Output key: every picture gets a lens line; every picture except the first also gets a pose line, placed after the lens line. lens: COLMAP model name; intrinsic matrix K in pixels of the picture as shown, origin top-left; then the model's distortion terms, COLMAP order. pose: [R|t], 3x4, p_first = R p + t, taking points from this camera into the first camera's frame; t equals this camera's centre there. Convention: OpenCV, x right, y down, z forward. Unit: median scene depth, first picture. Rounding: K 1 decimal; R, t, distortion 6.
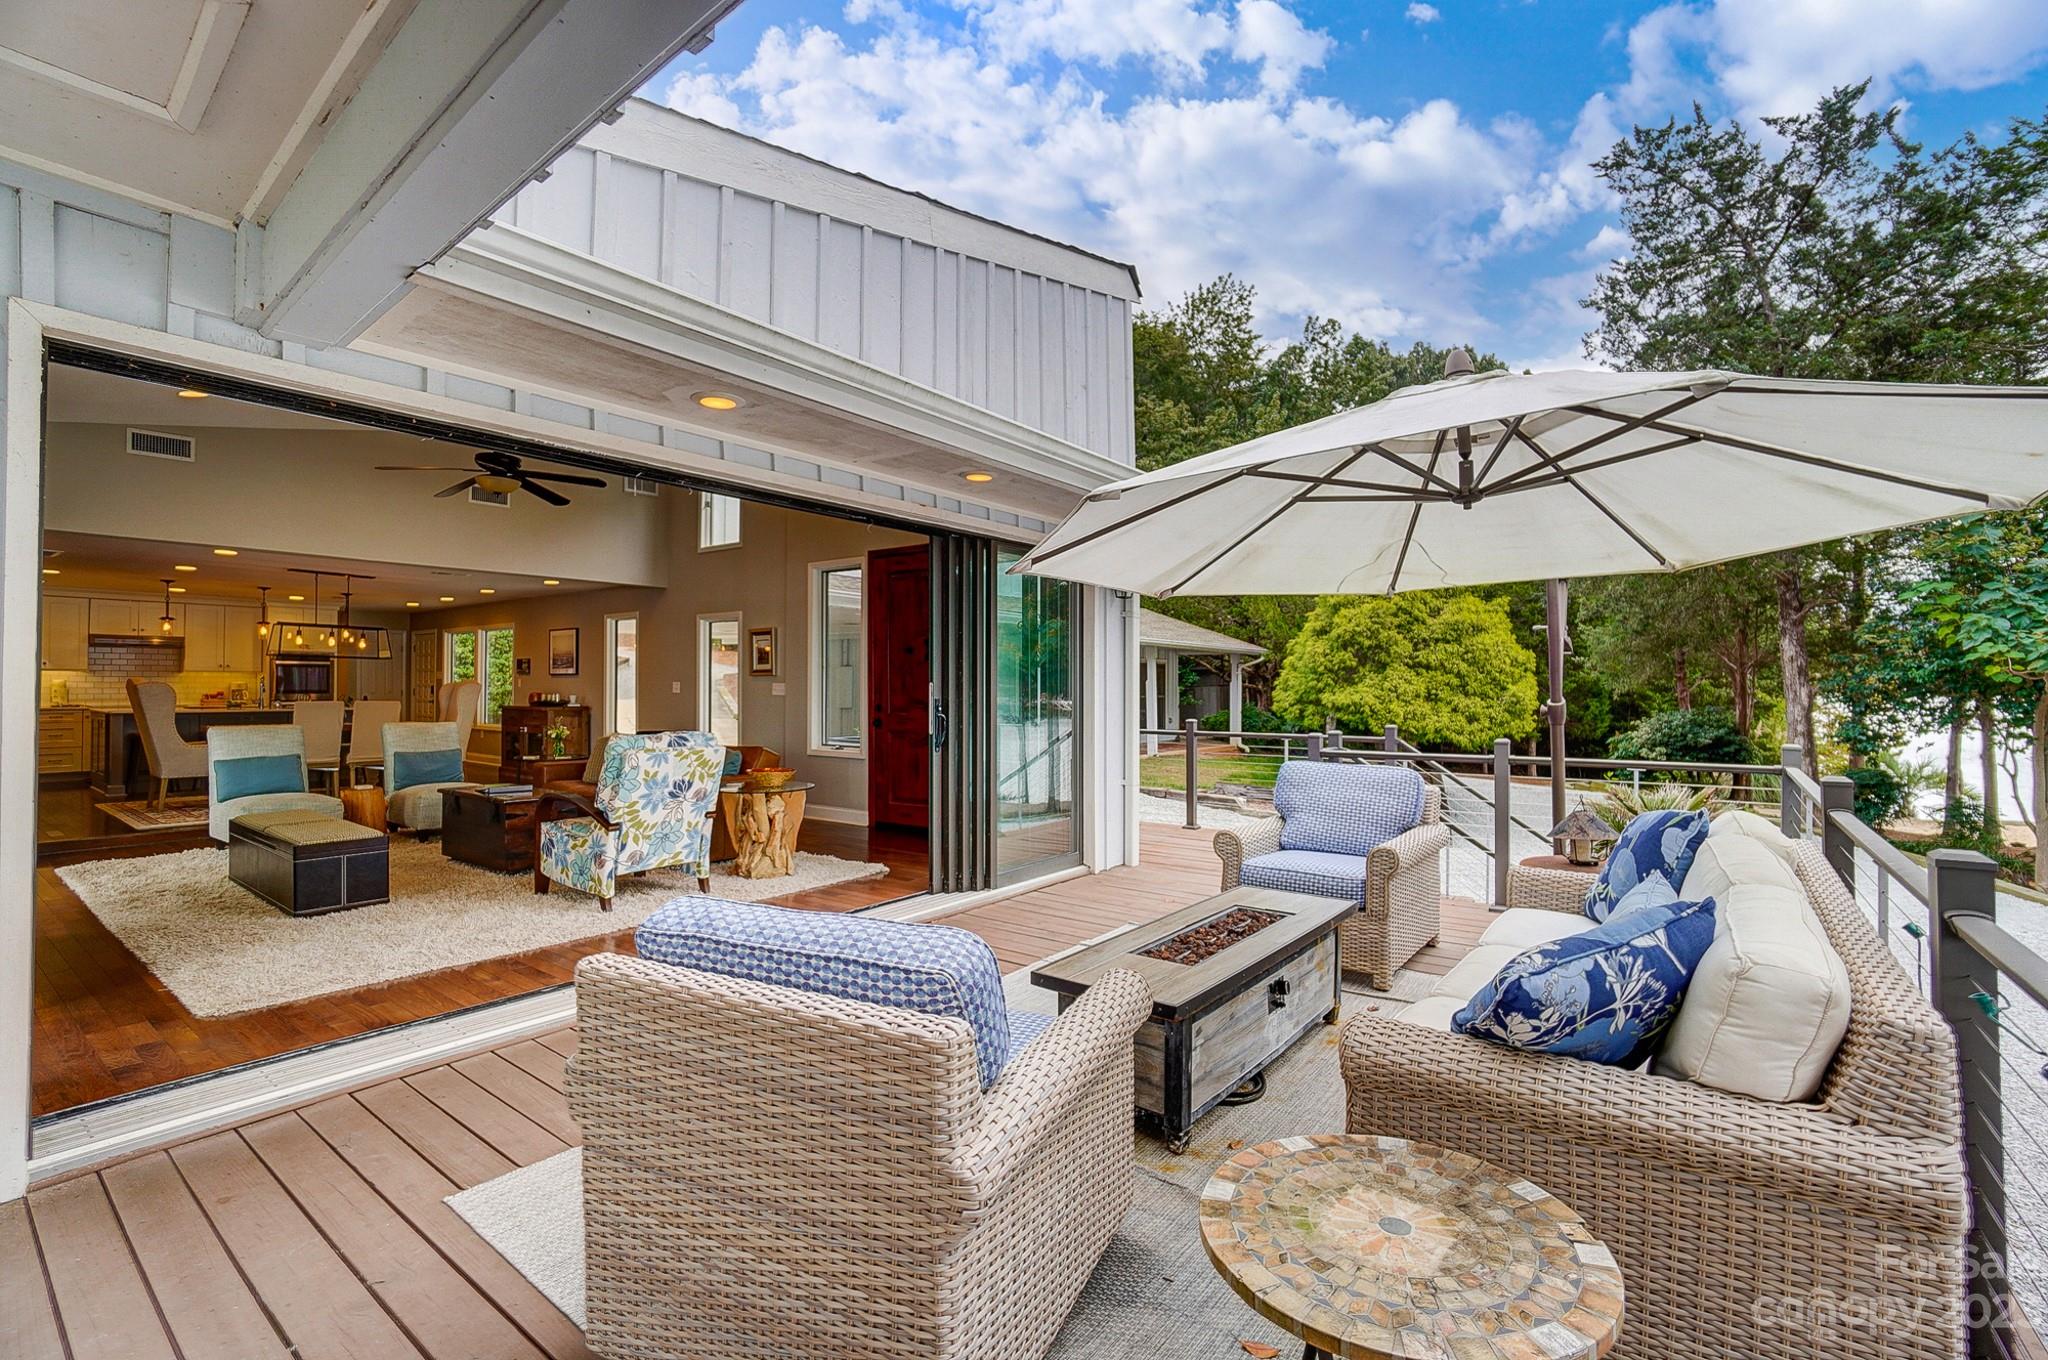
lens RADIAL K [[891.4, 0, 1008.2], [0, 891.4, 682.3], [0, 0, 1]] dist [-0.003645, 0.001208]
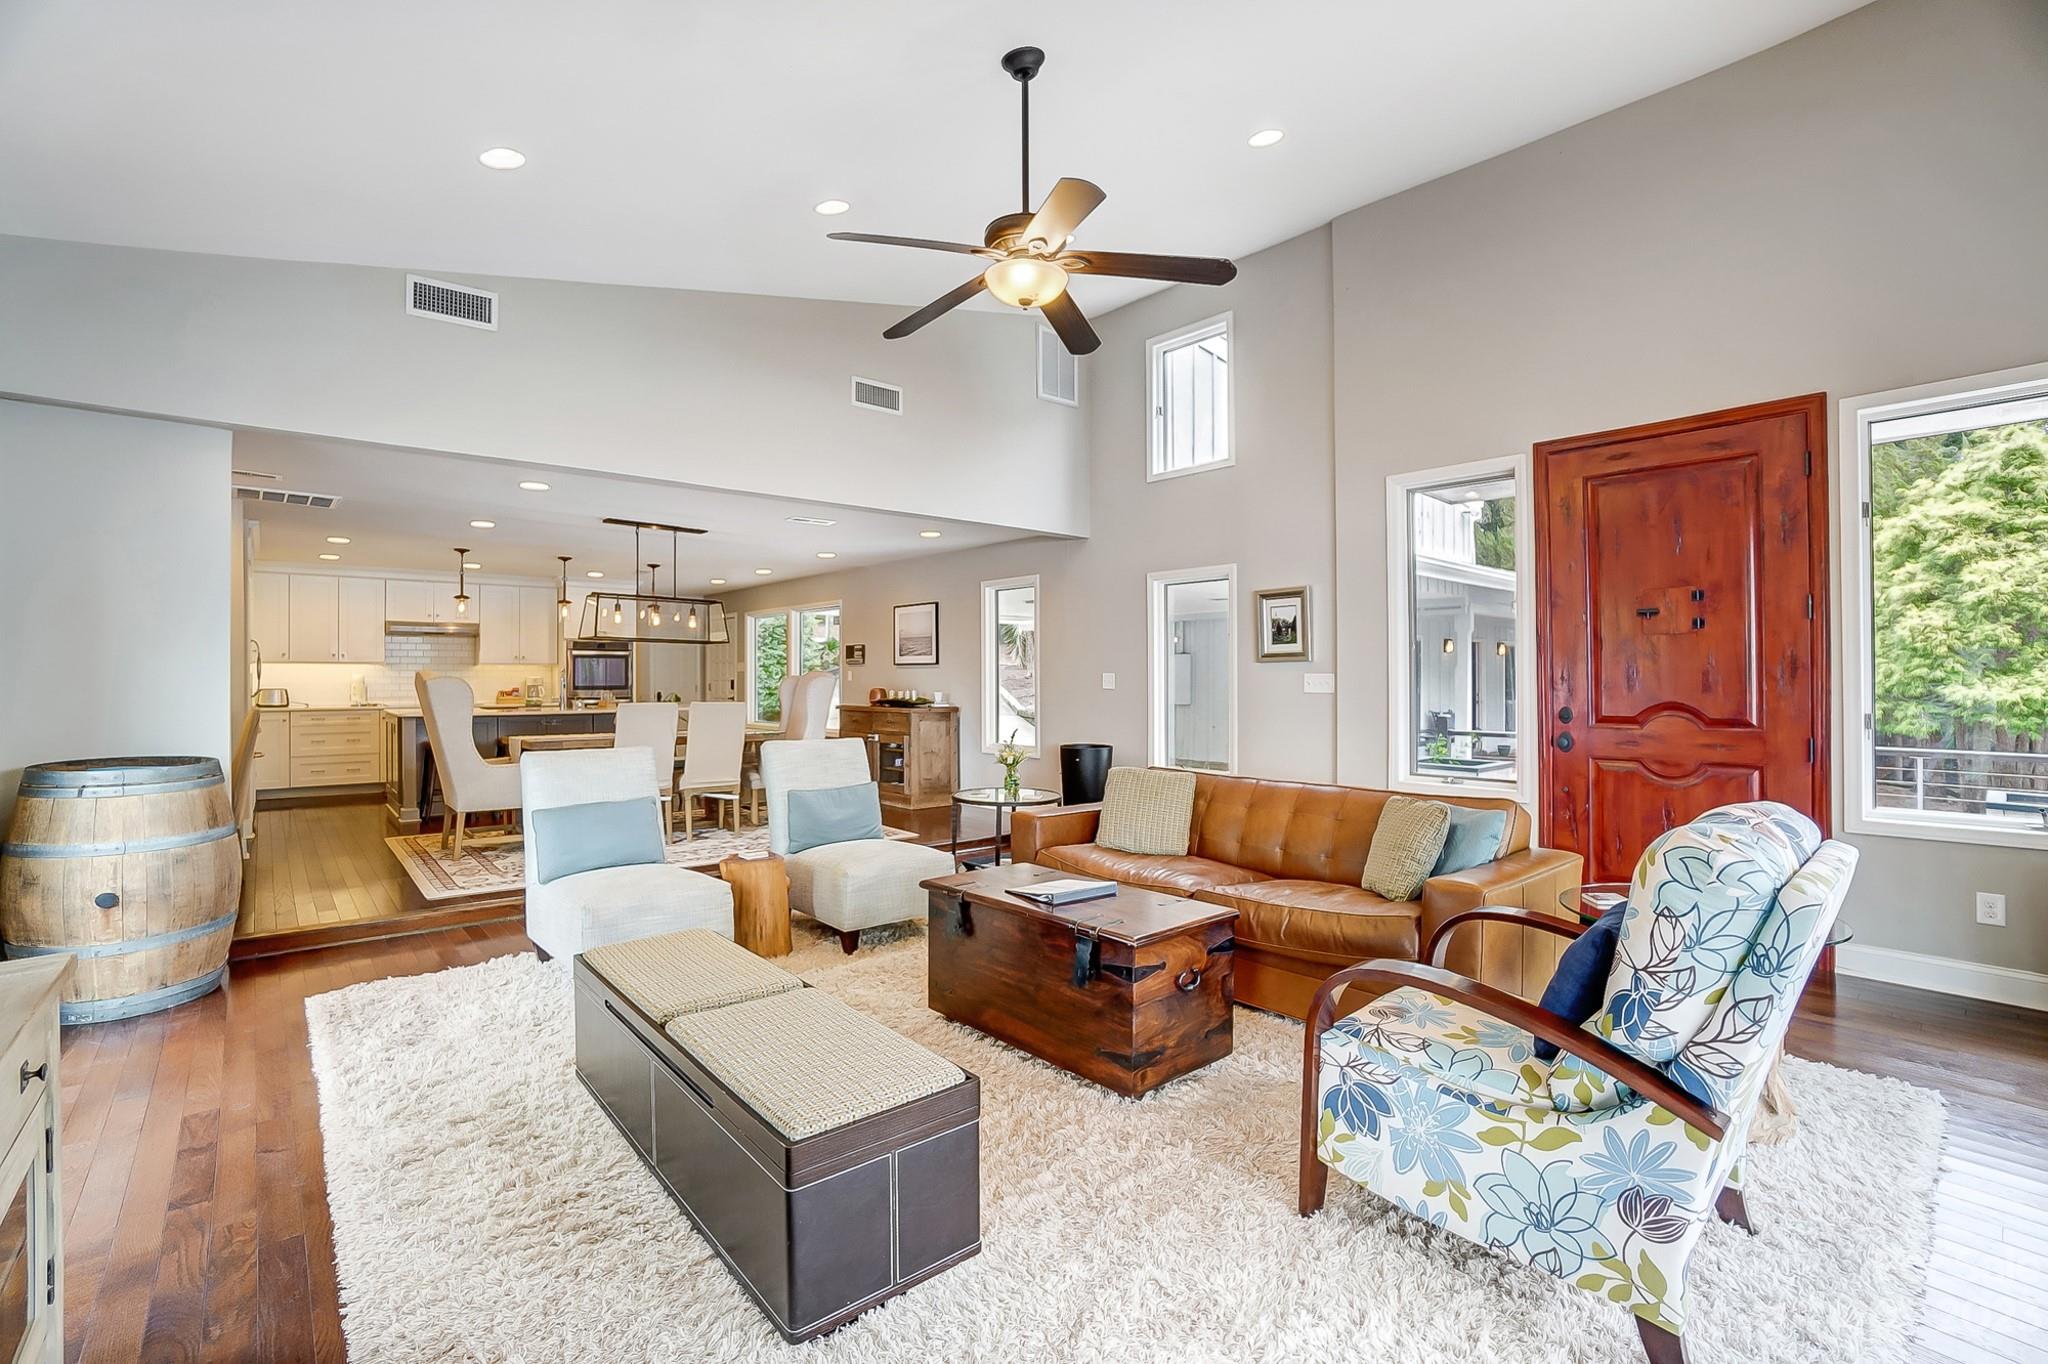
lens RADIAL K [[891.4, 0, 1036.8], [0, 891.4, 681.5], [0, 0, 1]] dist [-0.003645, 0.001208]
pose [[0.983072, -0.003220, -0.183191, -0.310199], [0.004572, 0.999965, 0.006960, 0.001245], [0.183162, -0.007680, 0.983053, 0.326729]]
